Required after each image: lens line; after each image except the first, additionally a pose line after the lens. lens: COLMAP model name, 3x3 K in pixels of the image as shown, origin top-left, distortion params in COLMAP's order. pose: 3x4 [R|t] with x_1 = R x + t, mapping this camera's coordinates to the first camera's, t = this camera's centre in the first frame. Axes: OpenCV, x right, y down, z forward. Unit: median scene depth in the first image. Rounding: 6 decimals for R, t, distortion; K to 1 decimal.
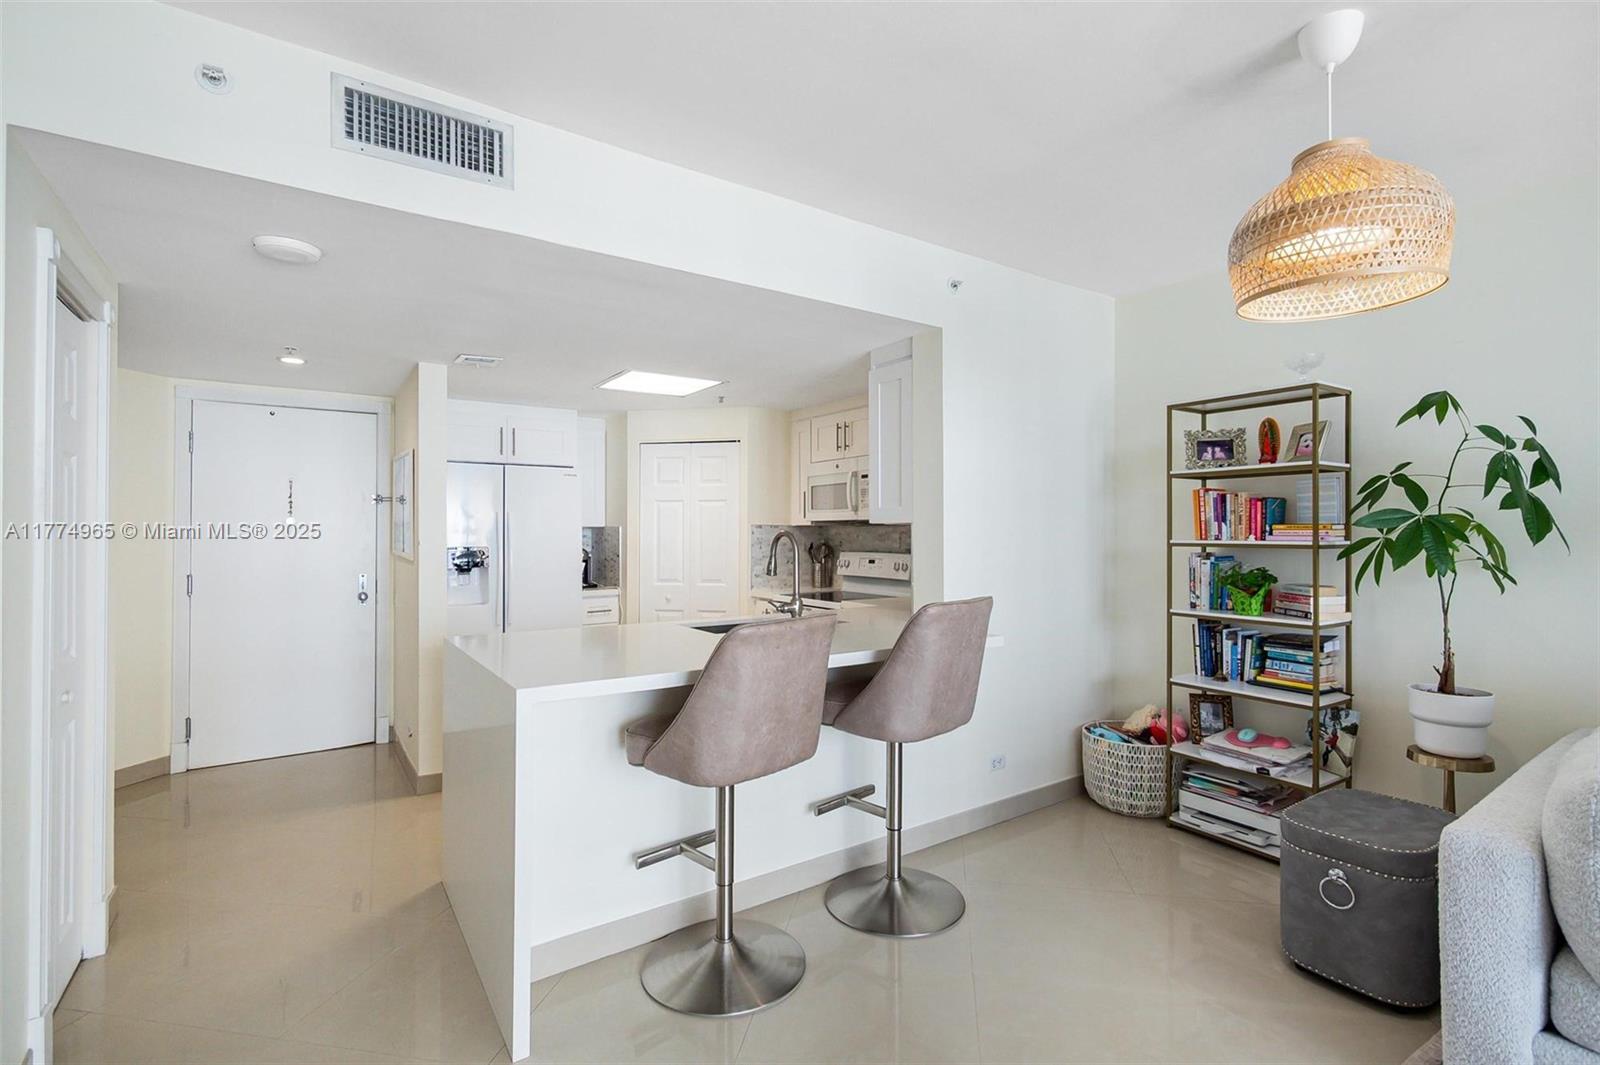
lens RADIAL K [[736.4, 0, 801.2], [0, 736.4, 524.2], [0, 0, 1]] dist [0.008520, 0.000133]
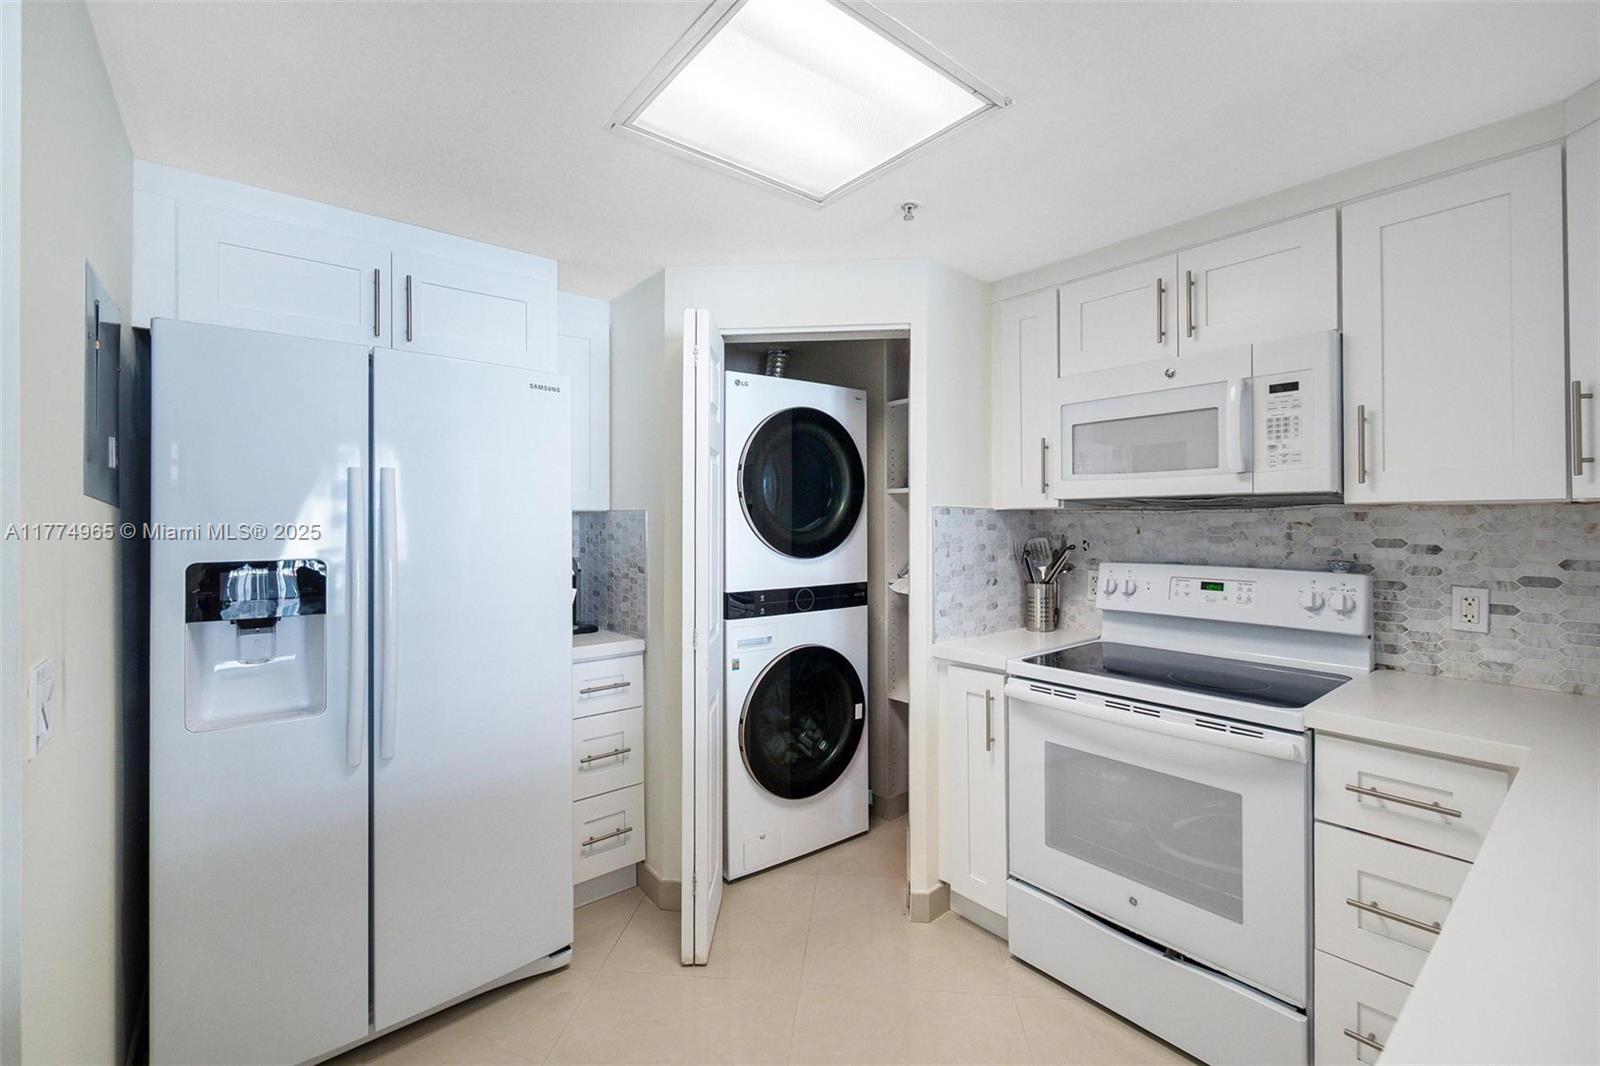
lens RADIAL K [[669.1, 0, 798.7], [0, 669.1, 520.3], [0, 0, 1]] dist [-0.002851, -0.000142]
pose [[0.996496, 0.002794, 0.083591, -0.299445], [-0.003330, 0.999975, 0.006278, 0.011127], [-0.083572, -0.006535, 0.996480, 0.903533]]
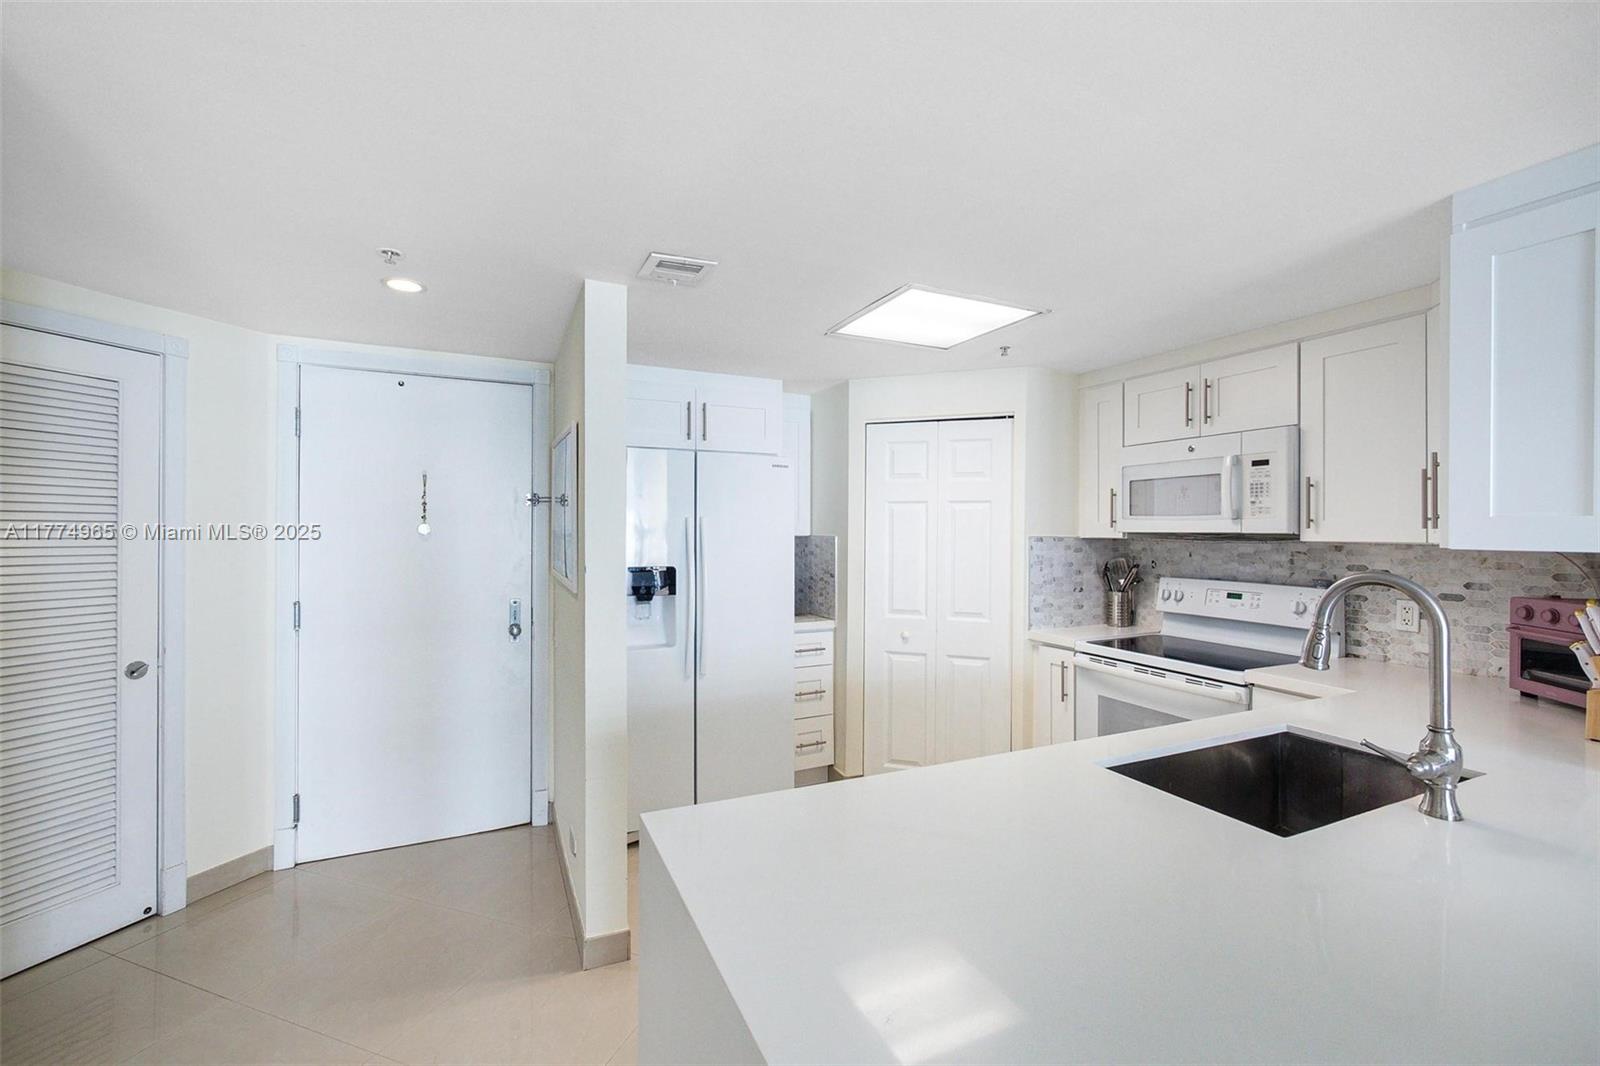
lens RADIAL K [[662.6, 0, 803.6], [0, 662.6, 534.5], [0, 0, 1]] dist [-0.001756, 0.000258]
pose [[0.987443, 0.008623, -0.157739, -0.282705], [-0.005966, 0.999832, 0.017311, -0.017095], [0.157862, -0.016152, 0.987329, 0.544647]]
